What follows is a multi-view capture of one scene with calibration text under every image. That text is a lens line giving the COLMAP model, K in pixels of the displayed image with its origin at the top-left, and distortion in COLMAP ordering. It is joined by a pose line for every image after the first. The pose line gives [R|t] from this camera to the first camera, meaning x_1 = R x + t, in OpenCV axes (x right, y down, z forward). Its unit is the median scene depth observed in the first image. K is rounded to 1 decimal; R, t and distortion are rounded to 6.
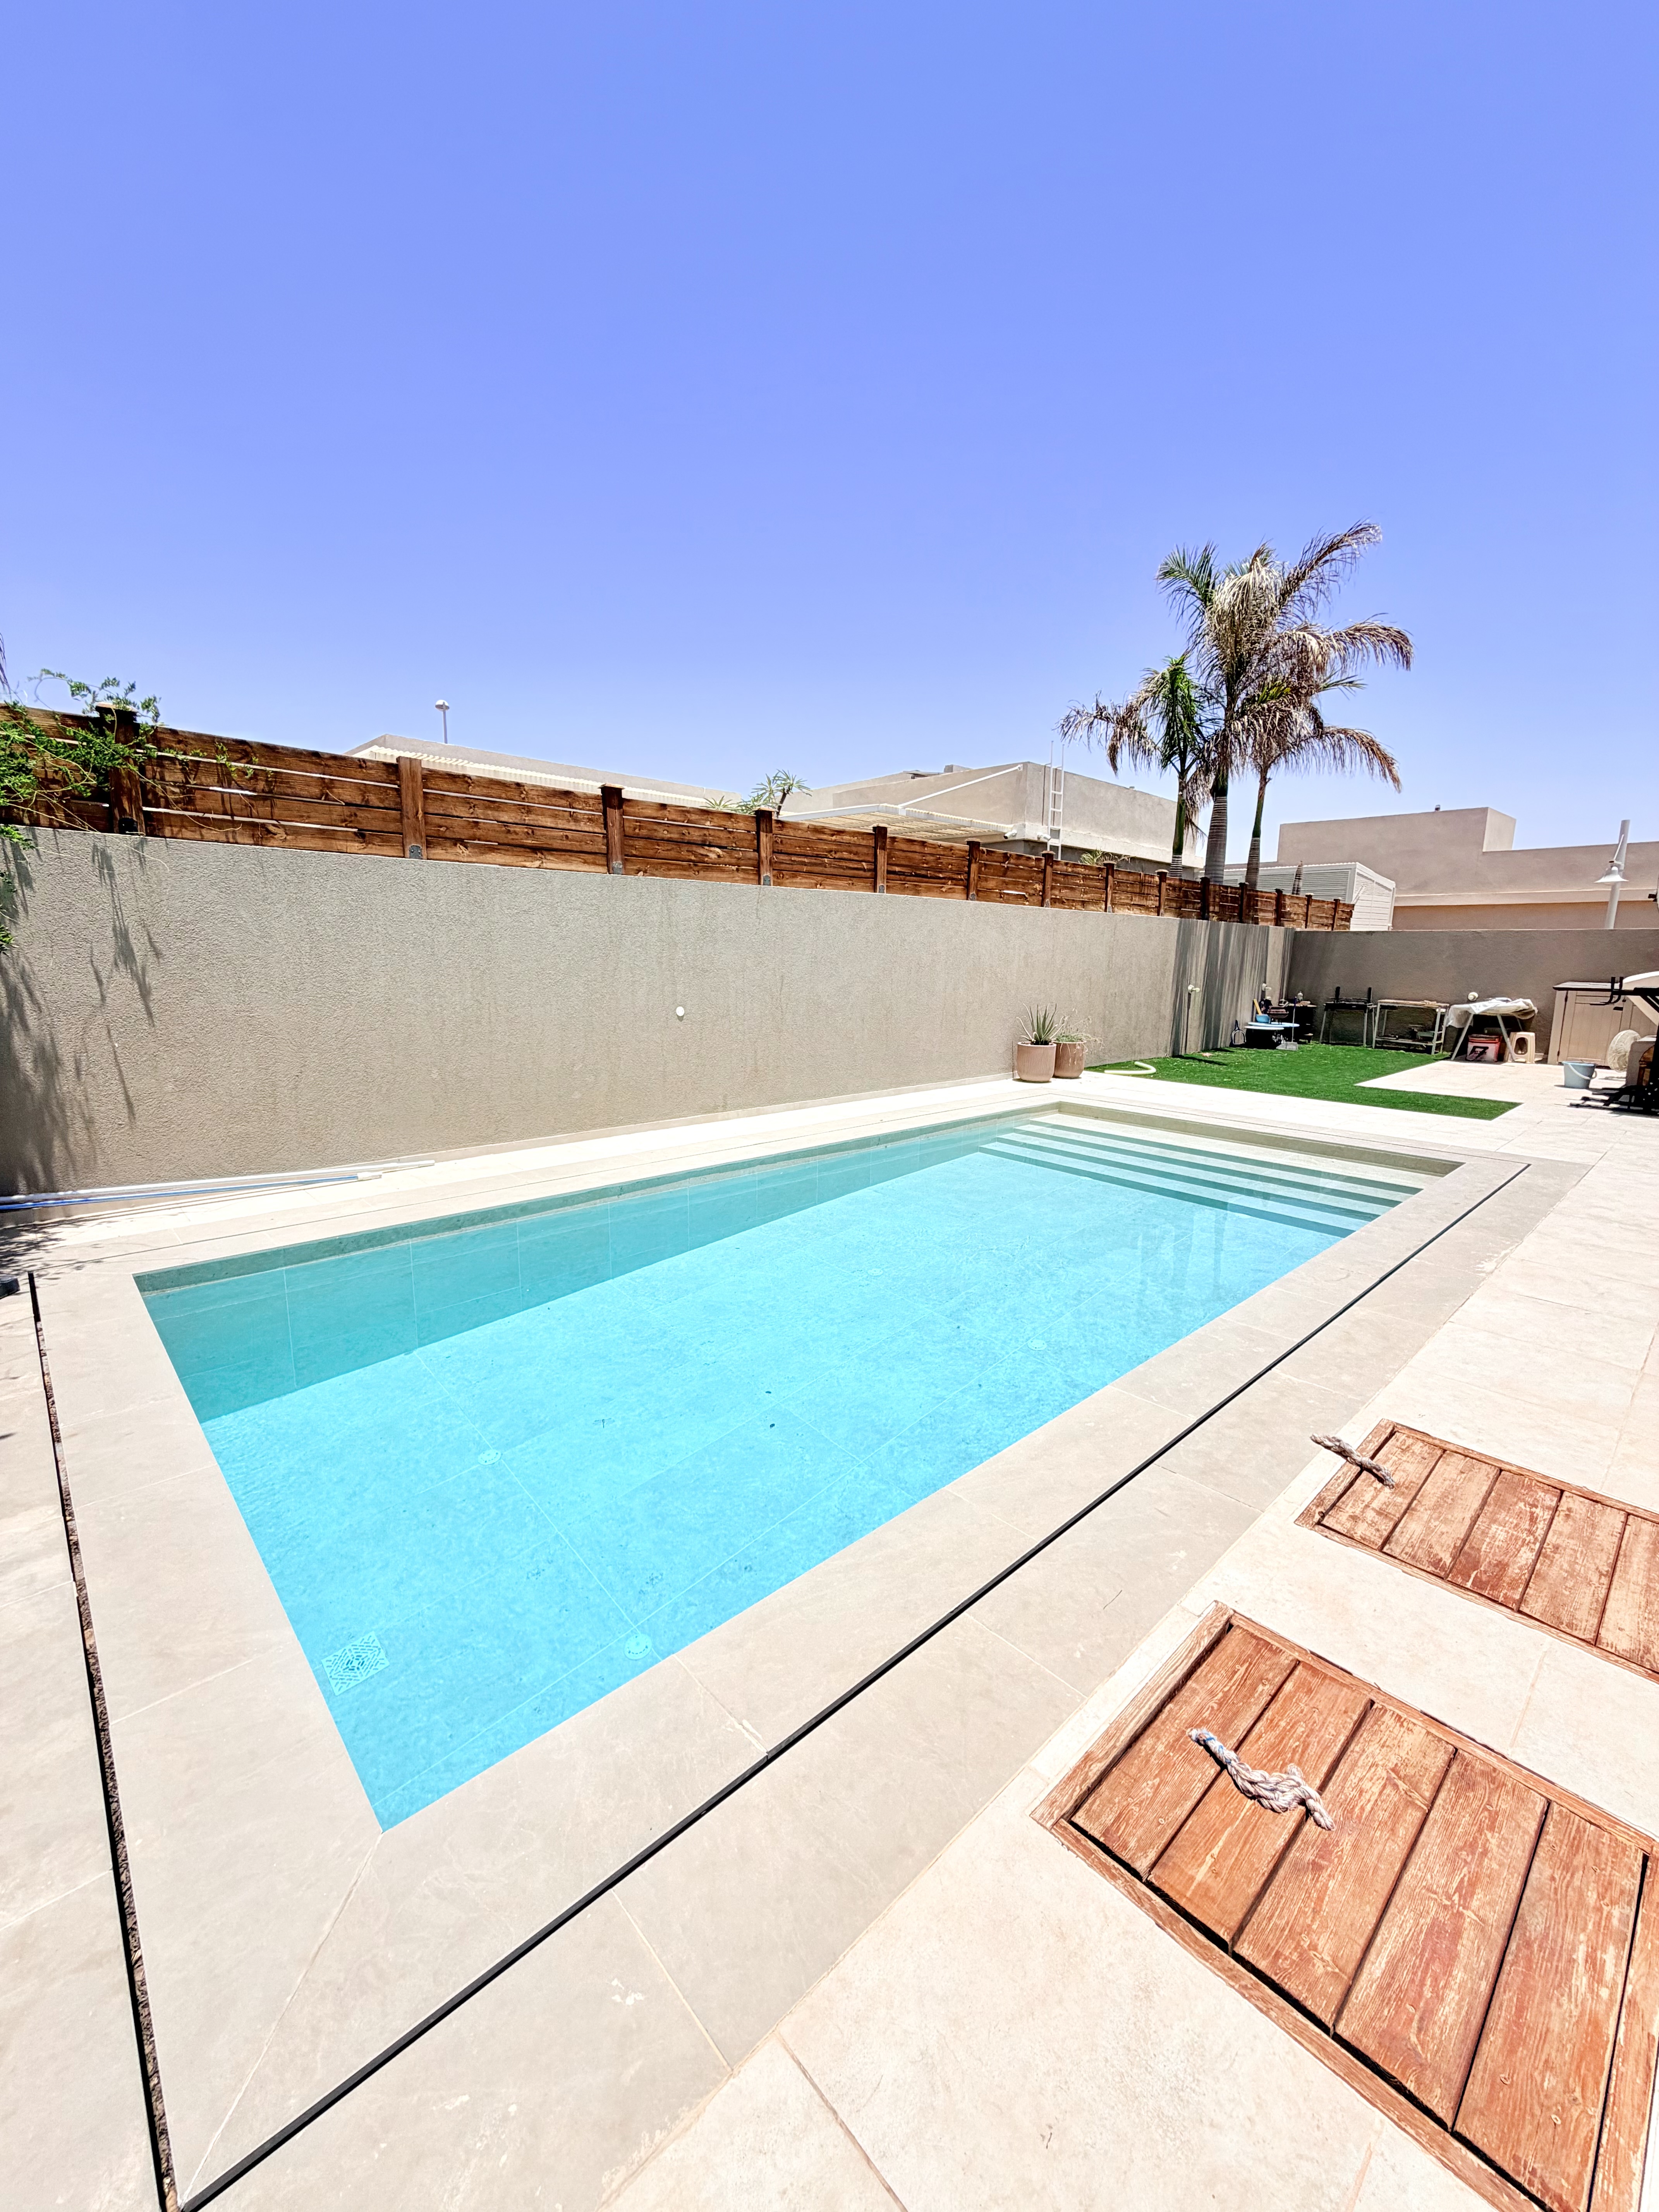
lens RADIAL K [[886.4, 0, 827.5], [0, 886.4, 1104.2], [0, 0, 1]] dist [-0.002214, -0.000026]
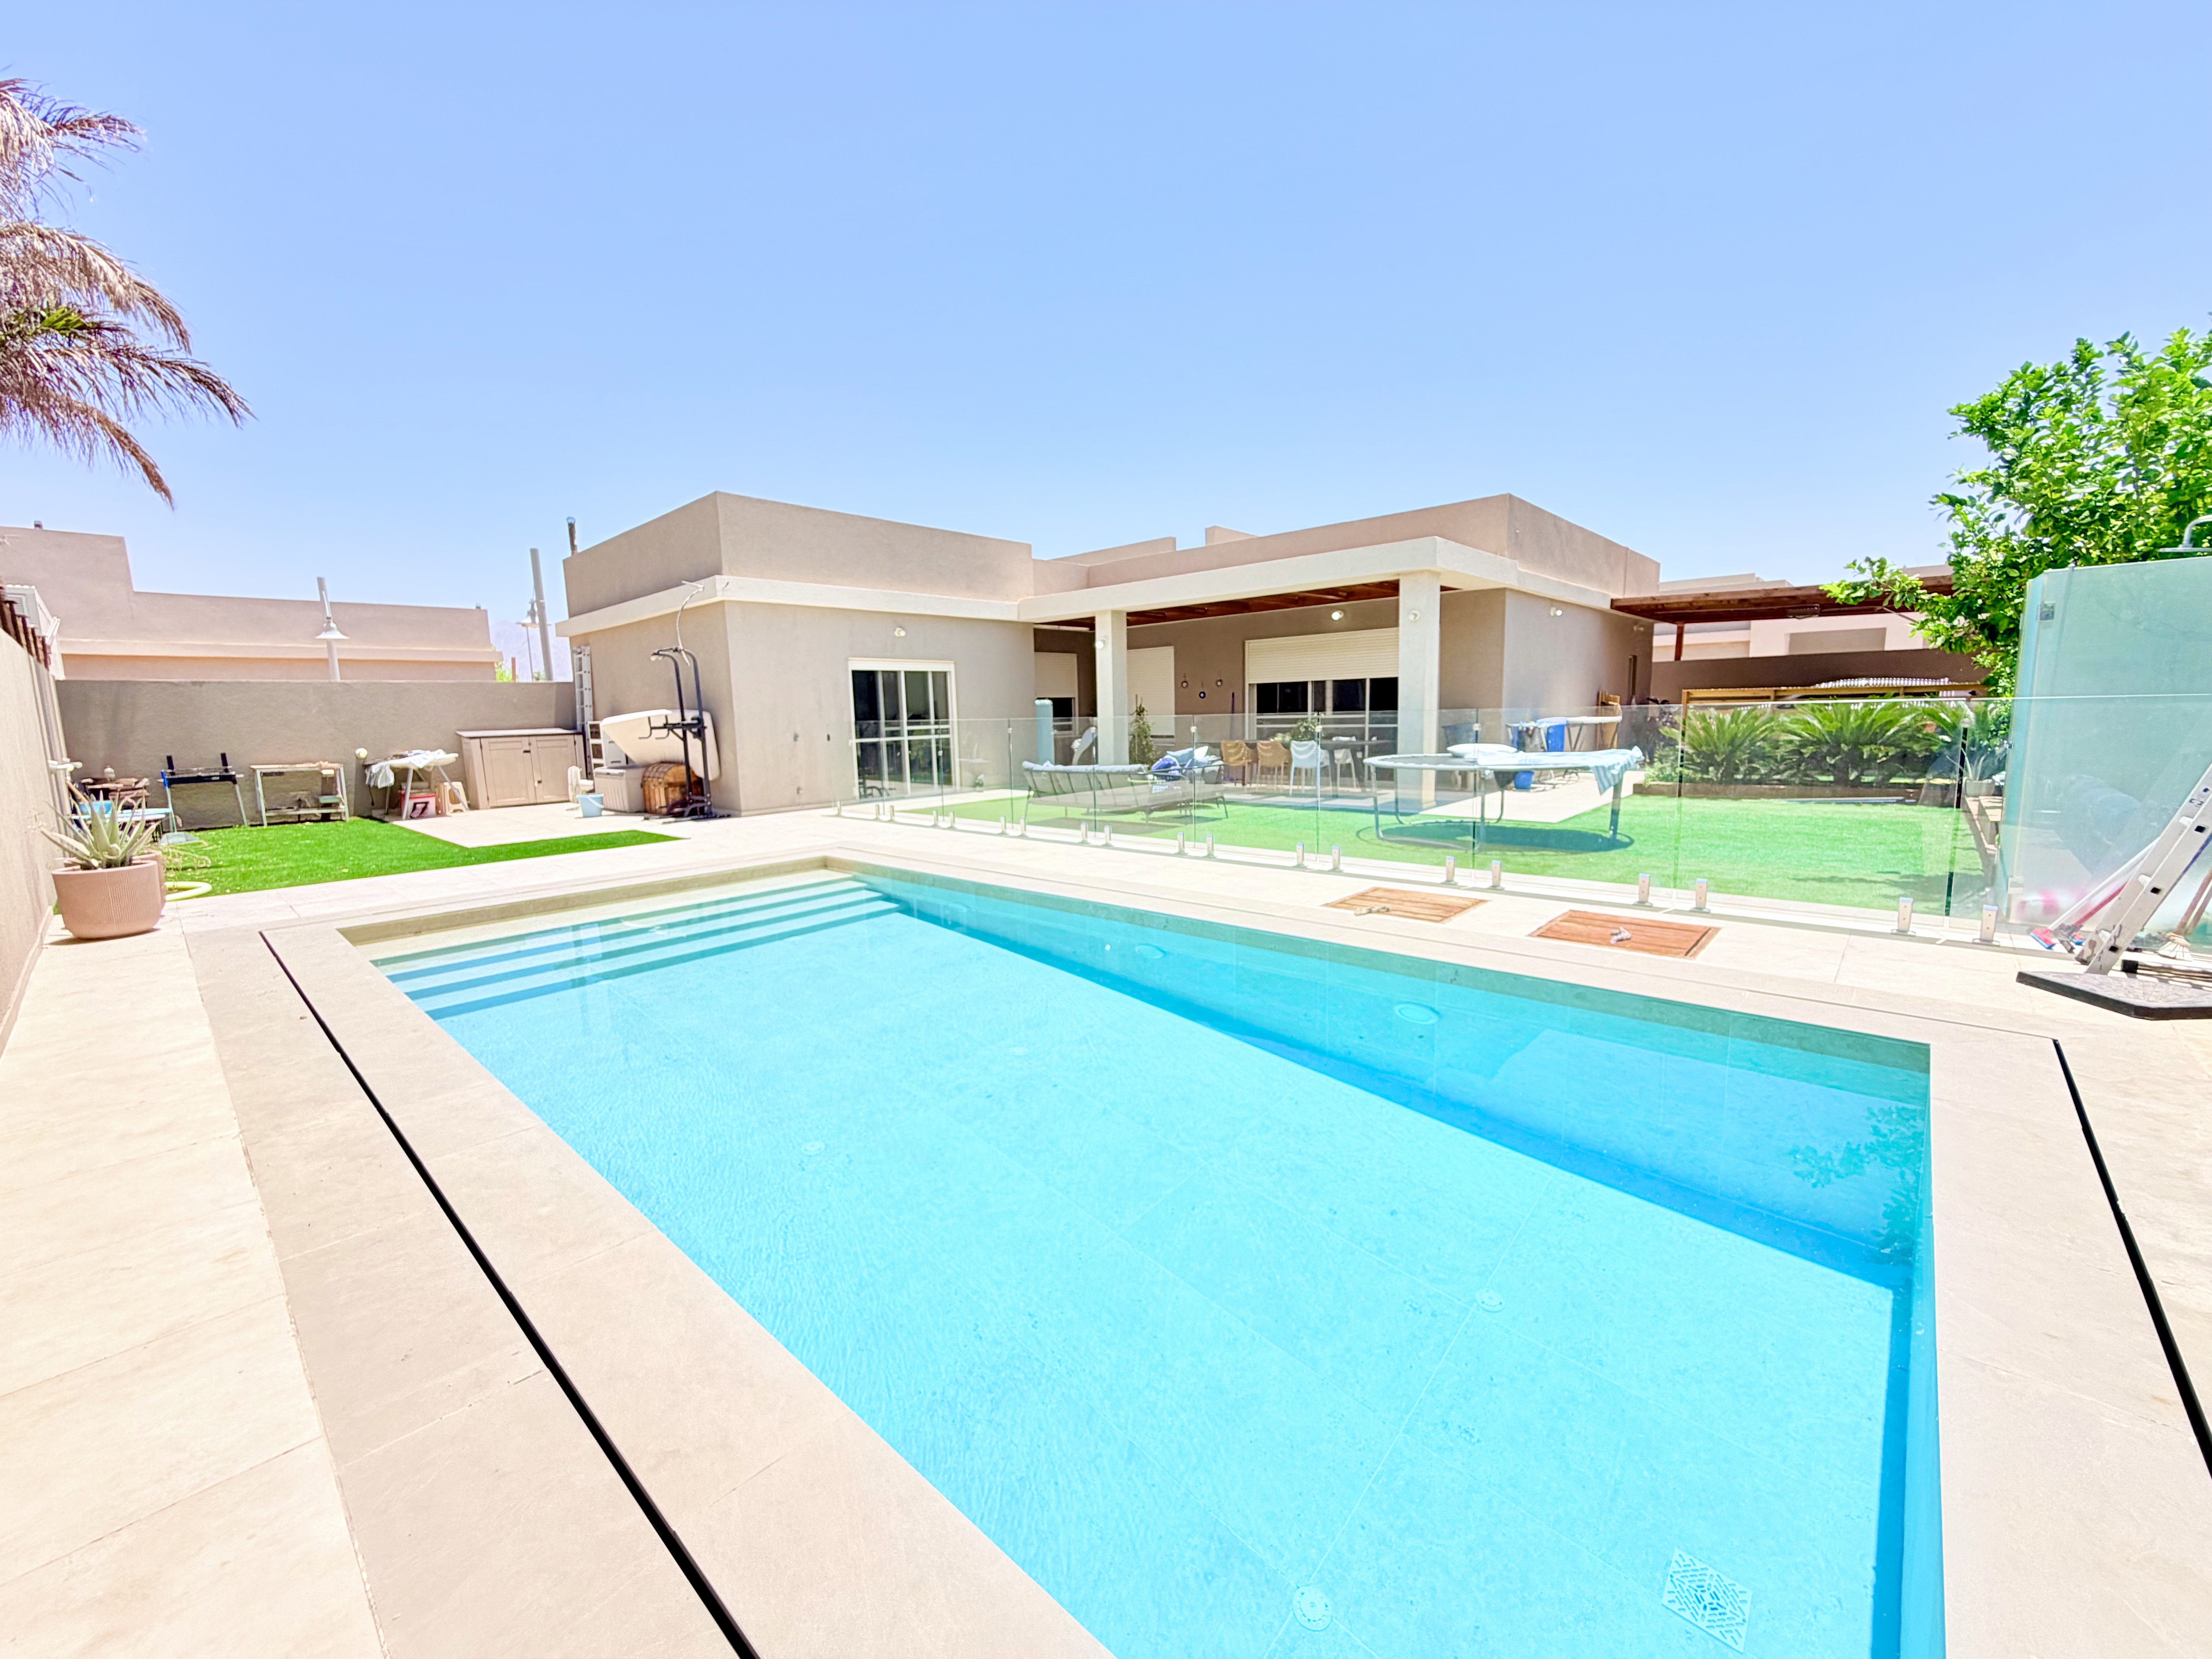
lens RADIAL K [[886.4, 0, 1103.4], [0, 886.4, 825.4], [0, 0, 1]] dist [-0.002214, -0.000026]
pose [[-0.076581, -0.138173, 0.987443, -0.228406], [0.191680, 0.969838, 0.150576, -0.038889], [-0.978465, 0.200805, -0.047786, 0.296287]]
